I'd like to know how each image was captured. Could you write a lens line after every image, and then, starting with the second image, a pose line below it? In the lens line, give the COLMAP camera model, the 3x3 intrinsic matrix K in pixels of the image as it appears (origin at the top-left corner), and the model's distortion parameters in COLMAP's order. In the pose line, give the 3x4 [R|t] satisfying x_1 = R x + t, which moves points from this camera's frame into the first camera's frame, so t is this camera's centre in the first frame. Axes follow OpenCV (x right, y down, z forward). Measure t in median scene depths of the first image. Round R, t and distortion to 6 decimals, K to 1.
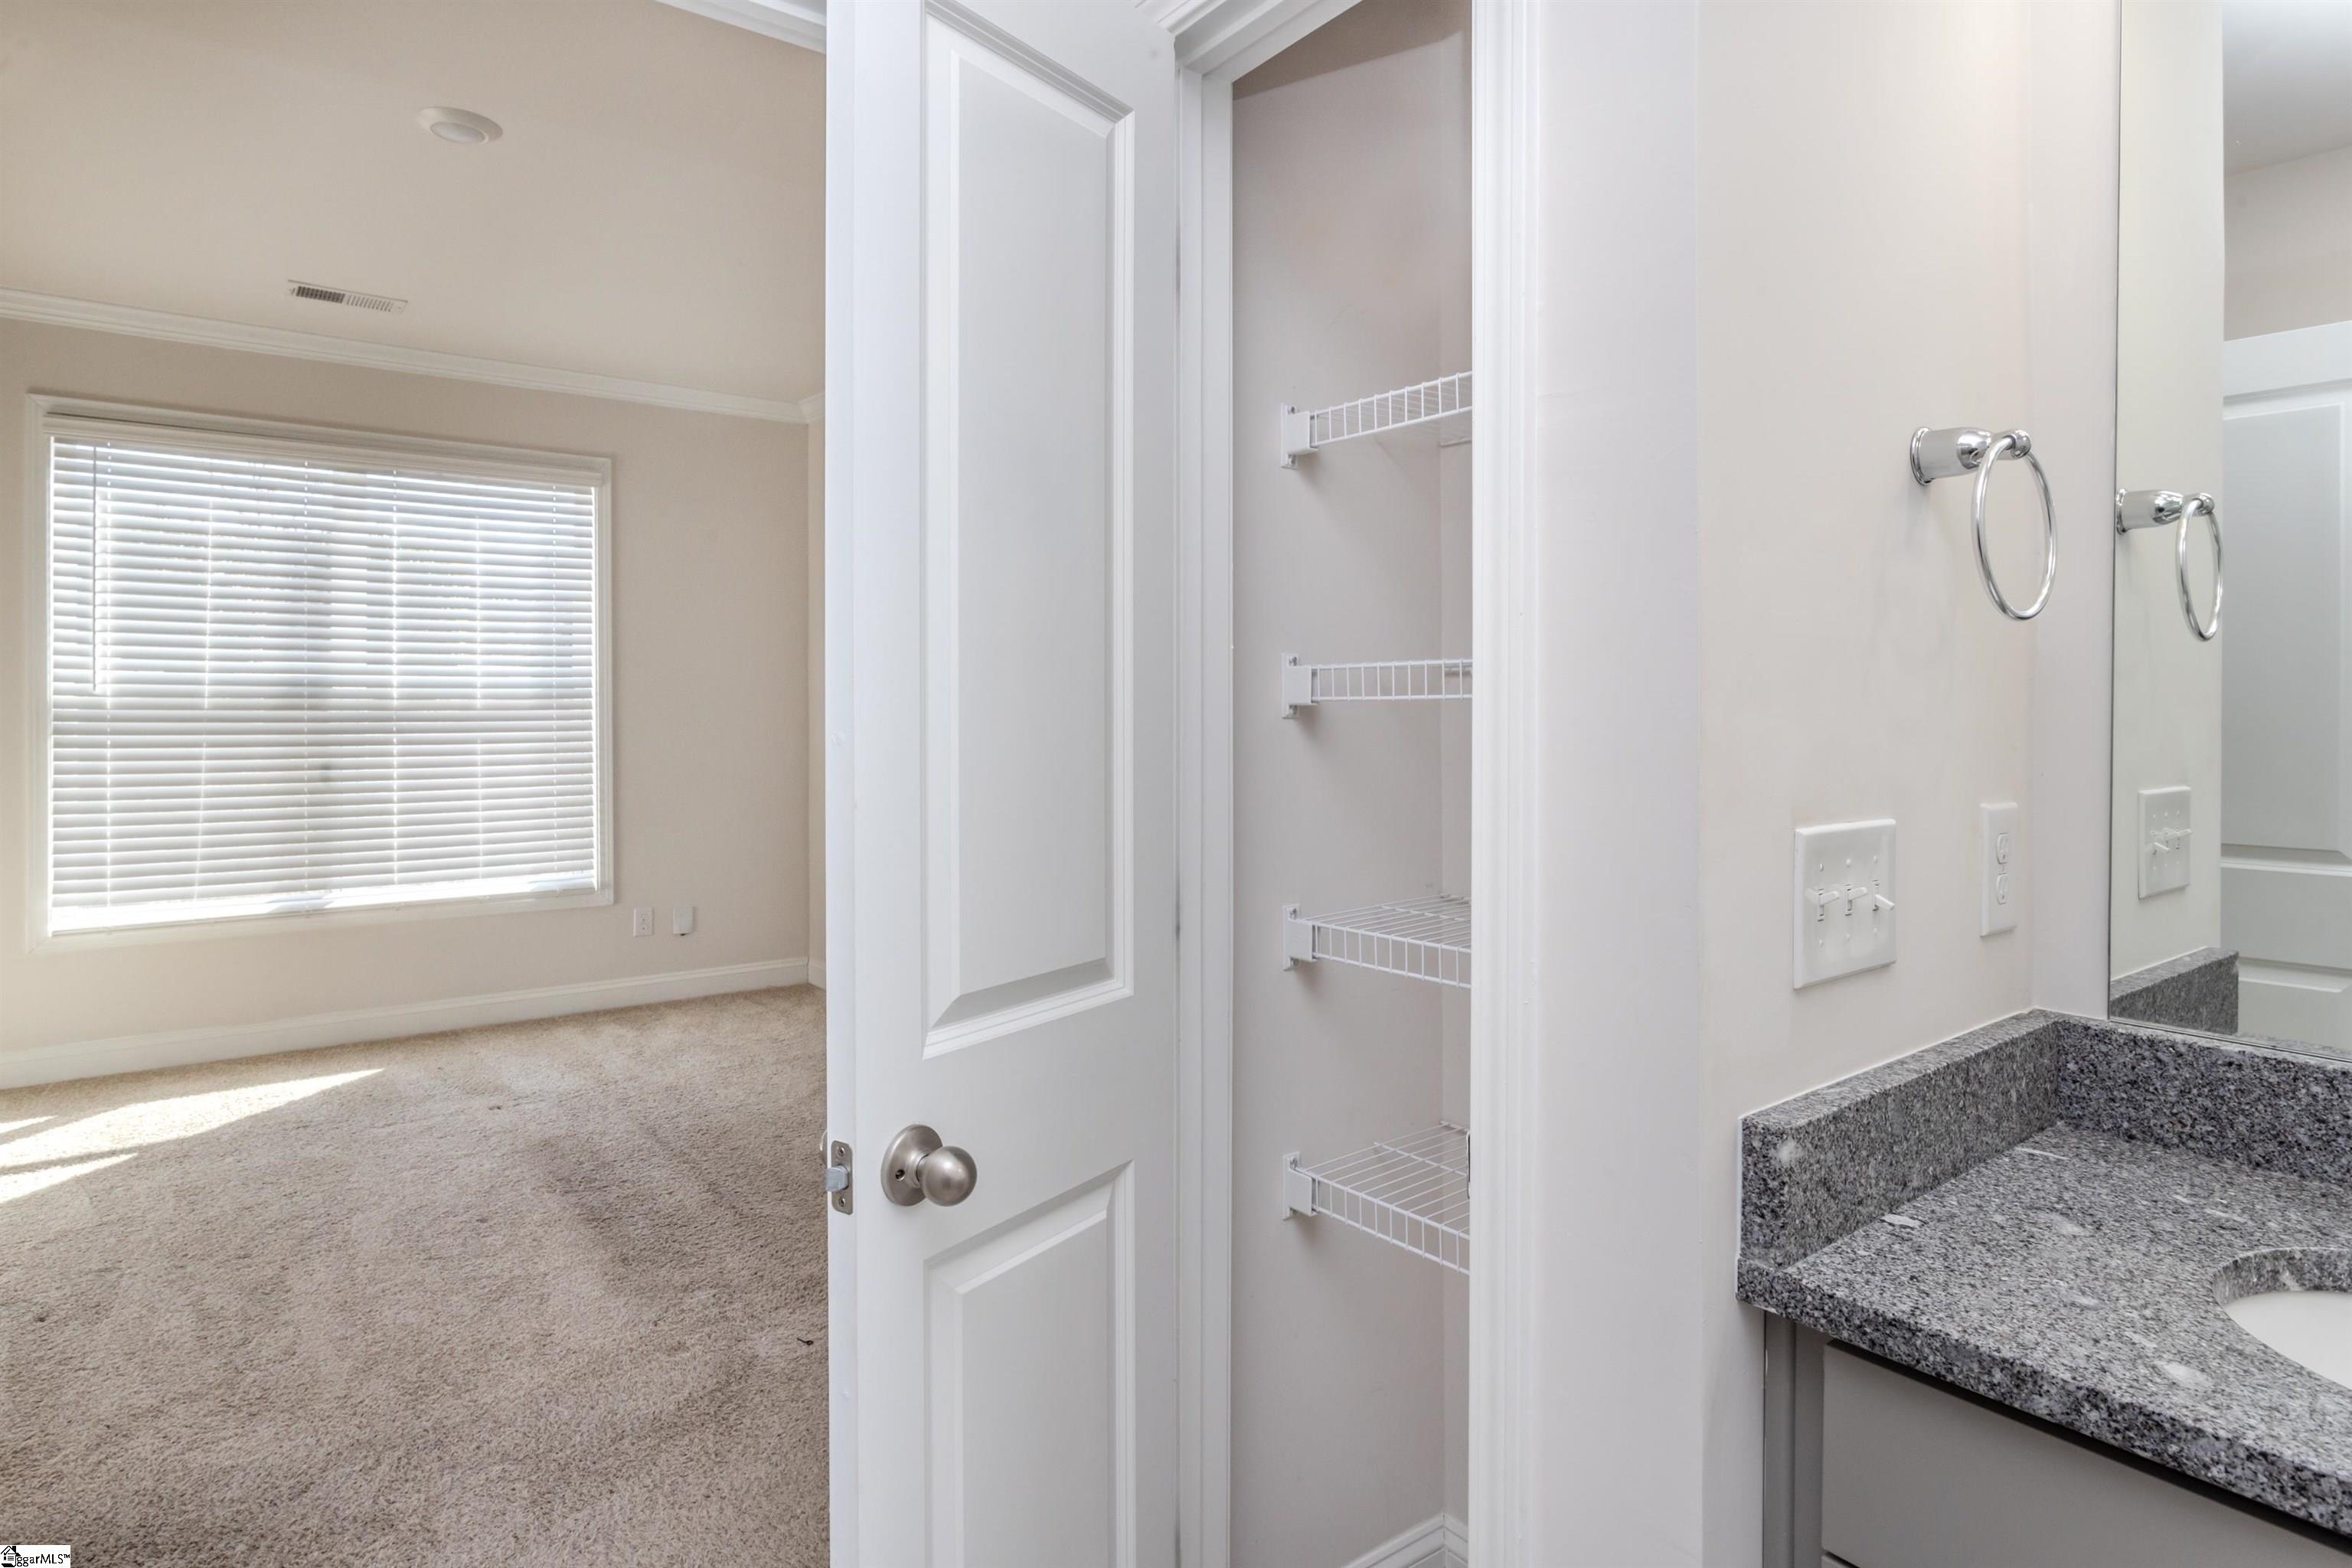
lens RADIAL K [[1323.7, 0, 1194.4], [0, 1323.7, 721.0], [0, 0, 1]] dist [-0.004929, -0.000177]
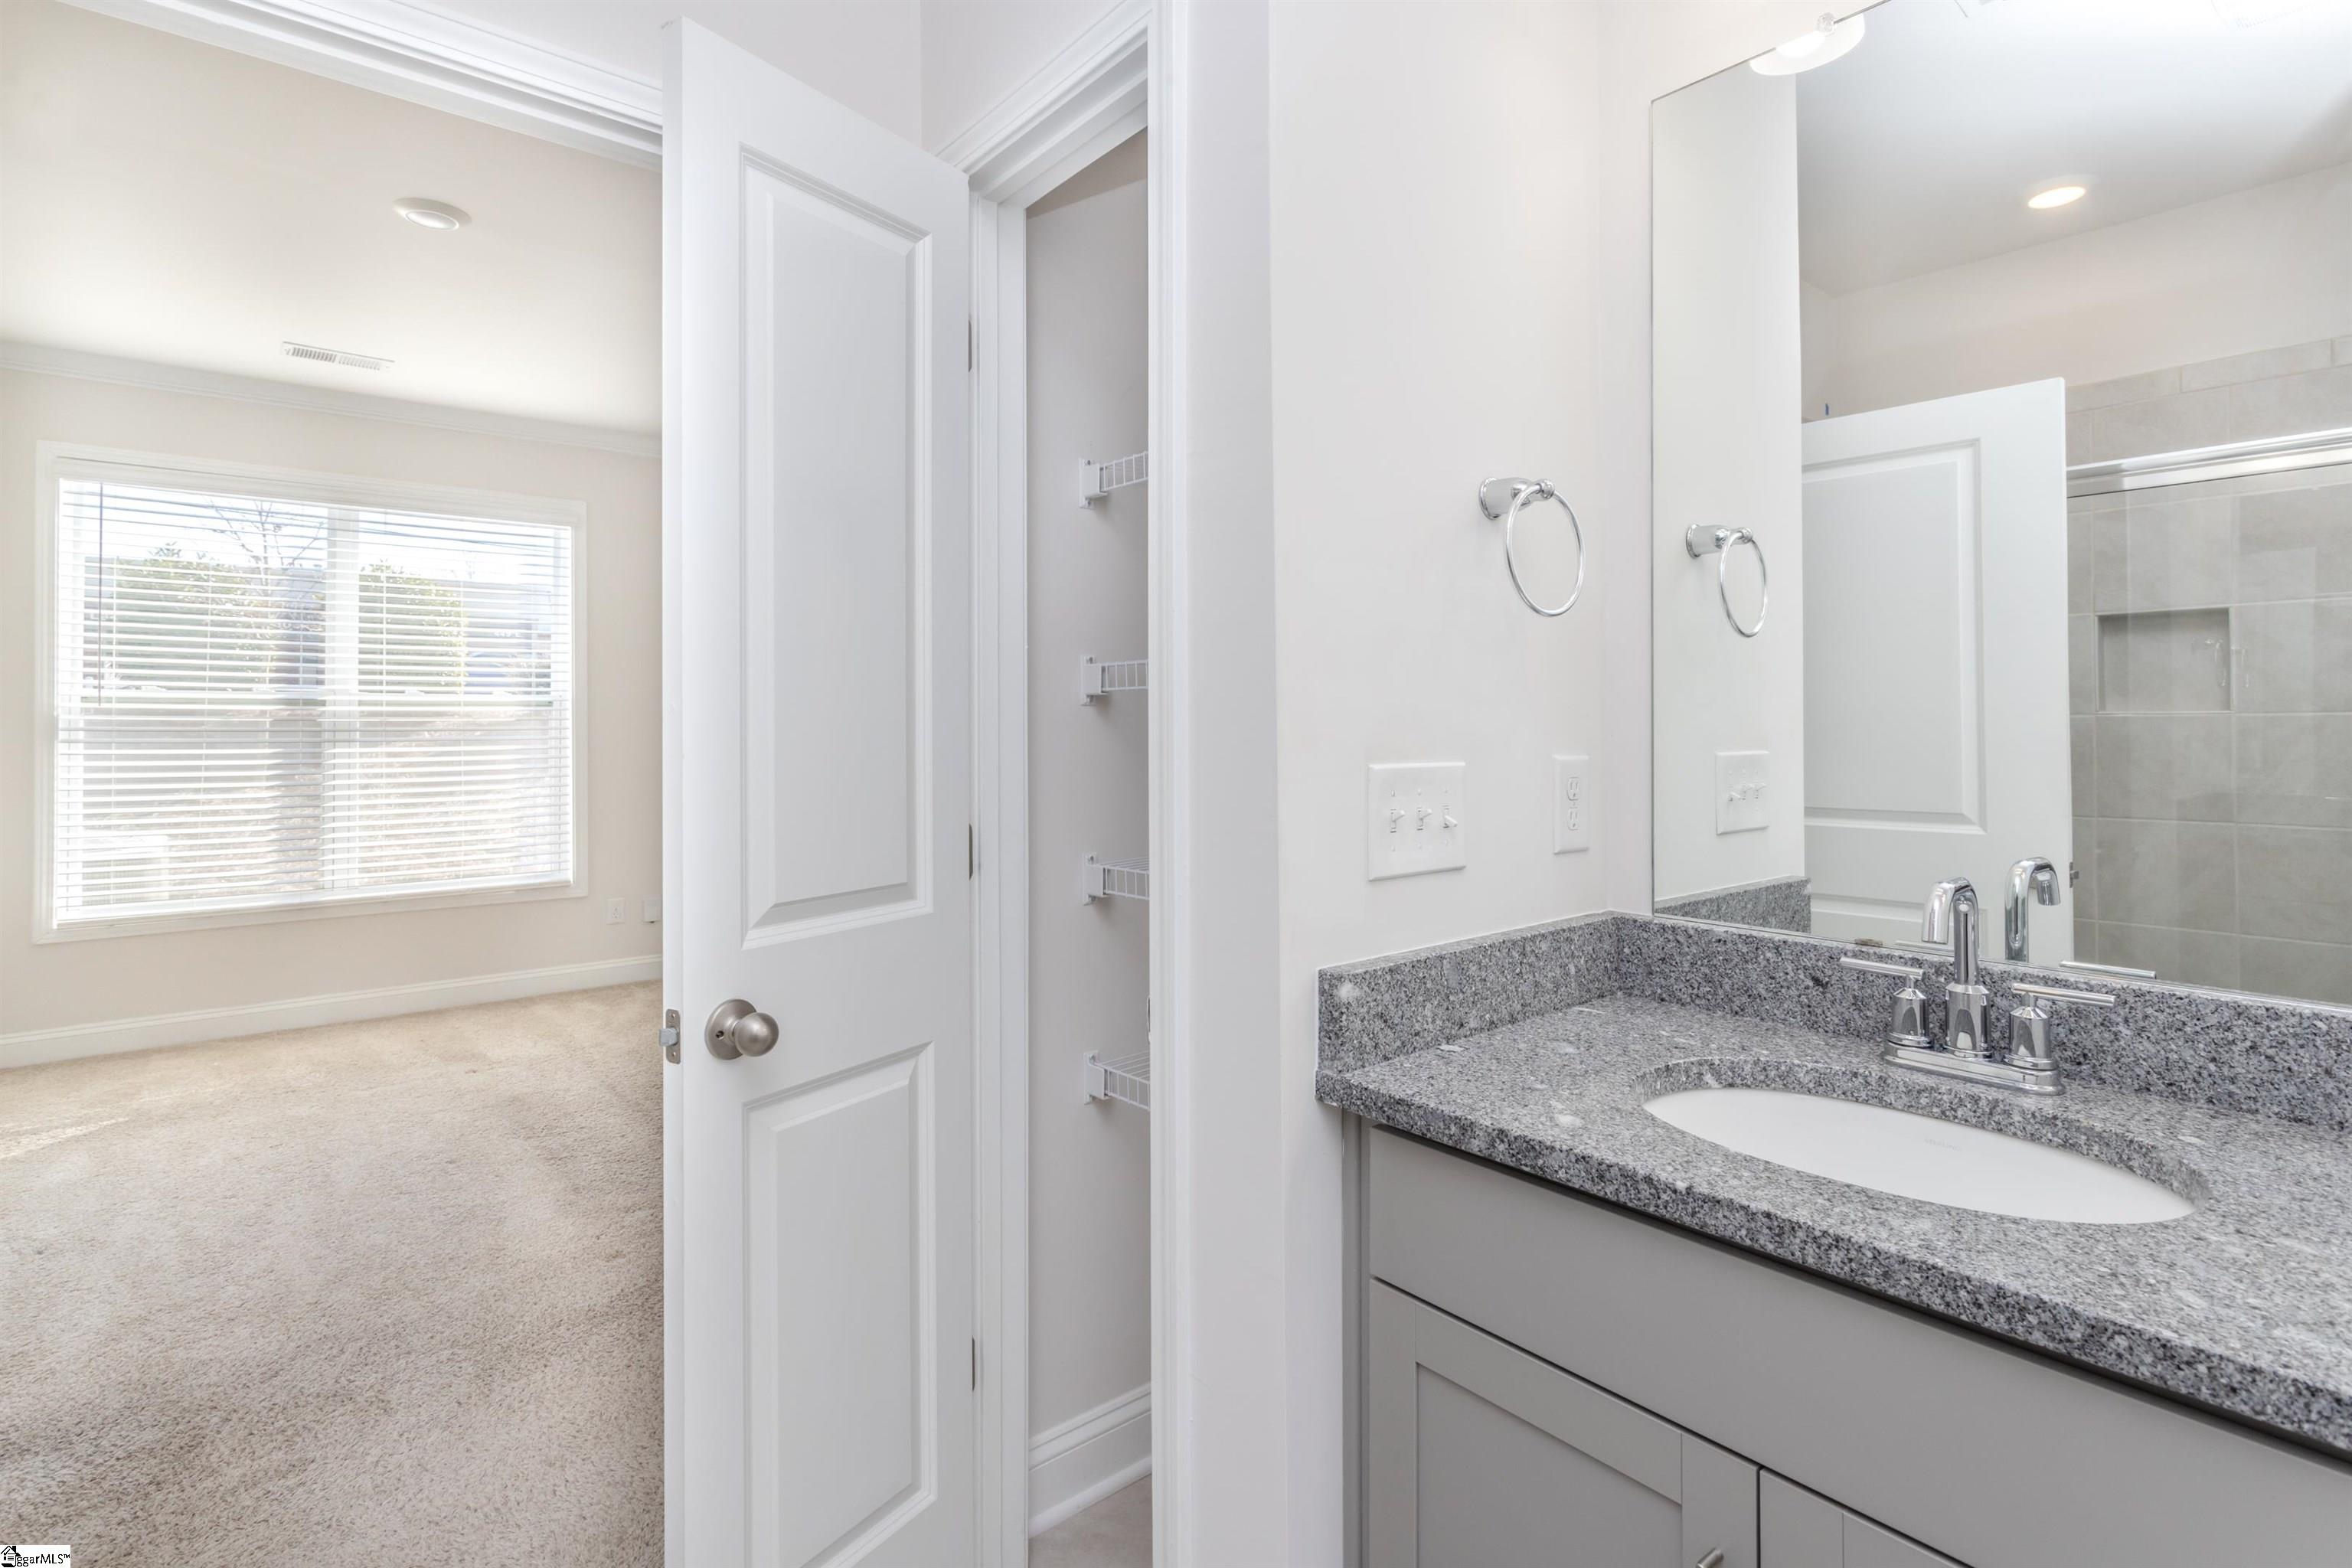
lens RADIAL K [[1188.1, 0, 1215.1], [0, 1188.1, 718.7], [0, 0, 1]] dist [0.005346, -0.002216]
pose [[0.998544, -0.005929, 0.053619, 0.134397], [0.006885, 0.999820, -0.017666, 0.032193], [-0.053505, 0.018010, 0.998405, -0.142289]]
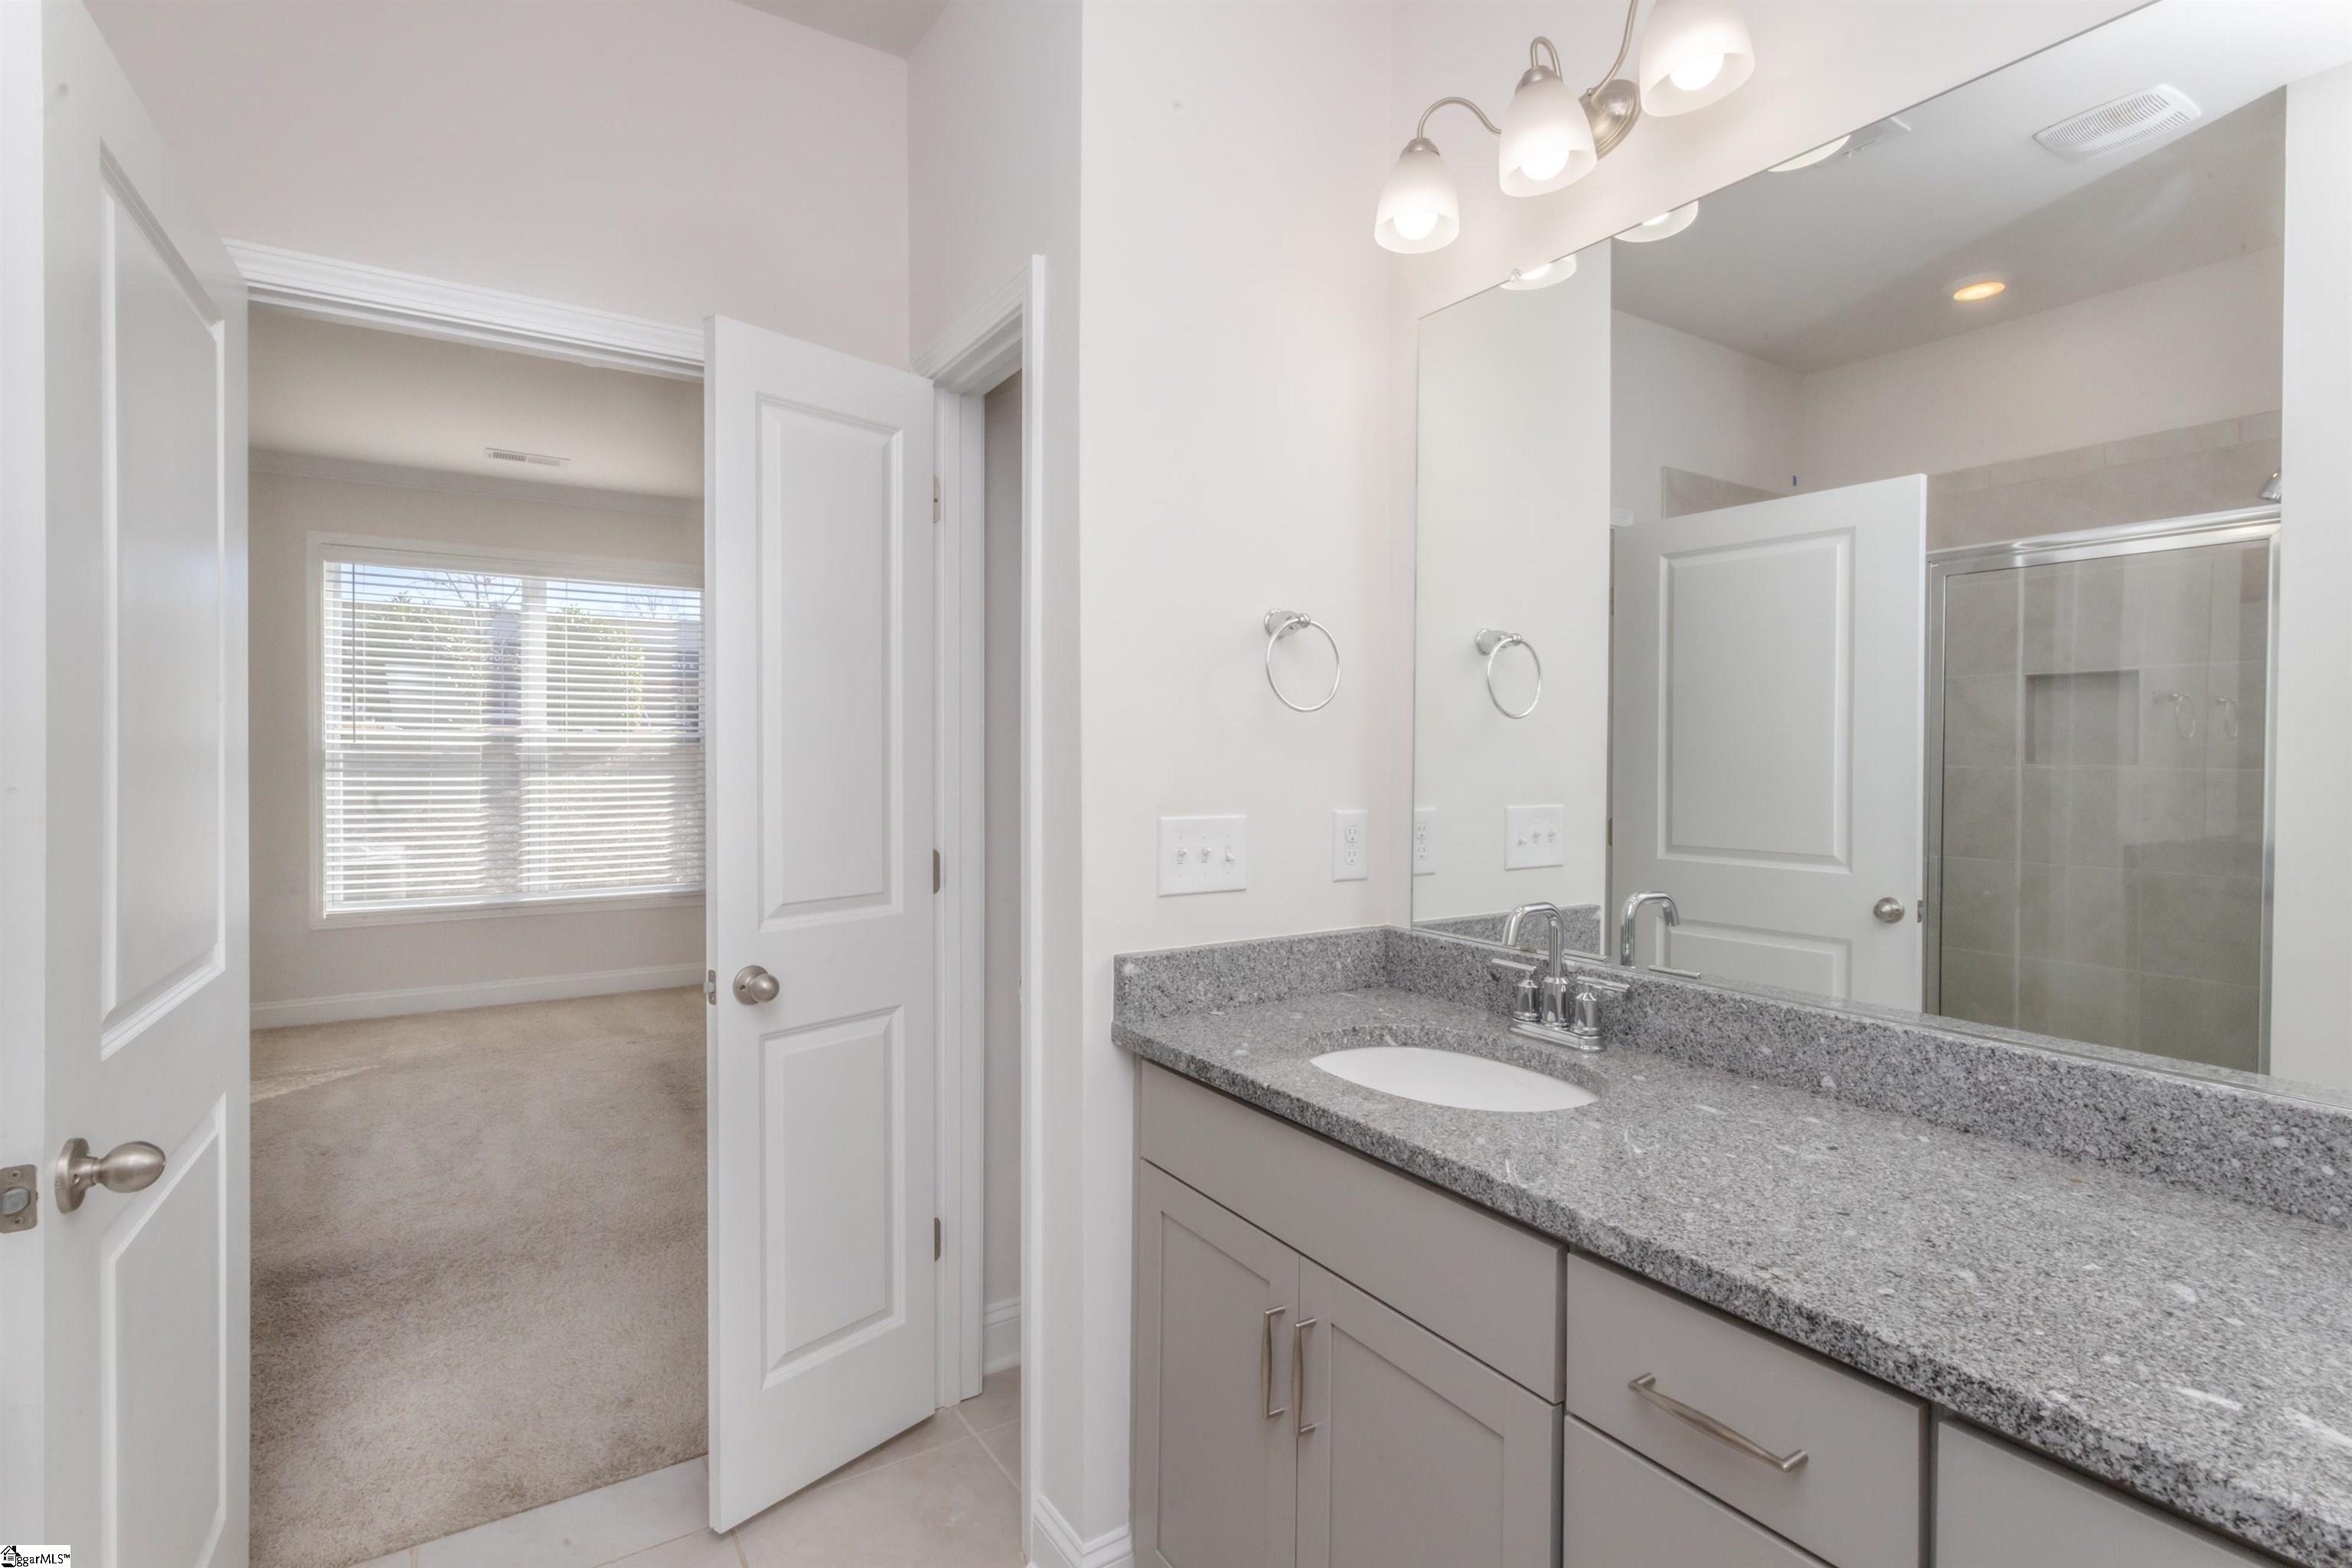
lens RADIAL K [[1174.4, 0, 1196.8], [0, 1174.4, 777.4], [0, 0, 1]] dist [0.005027, -0.002119]
pose [[0.997348, 0.002957, -0.072727, 0.380302], [-0.002334, 0.999960, 0.008661, 0.003425], [0.072749, -0.008468, 0.997314, -0.466815]]
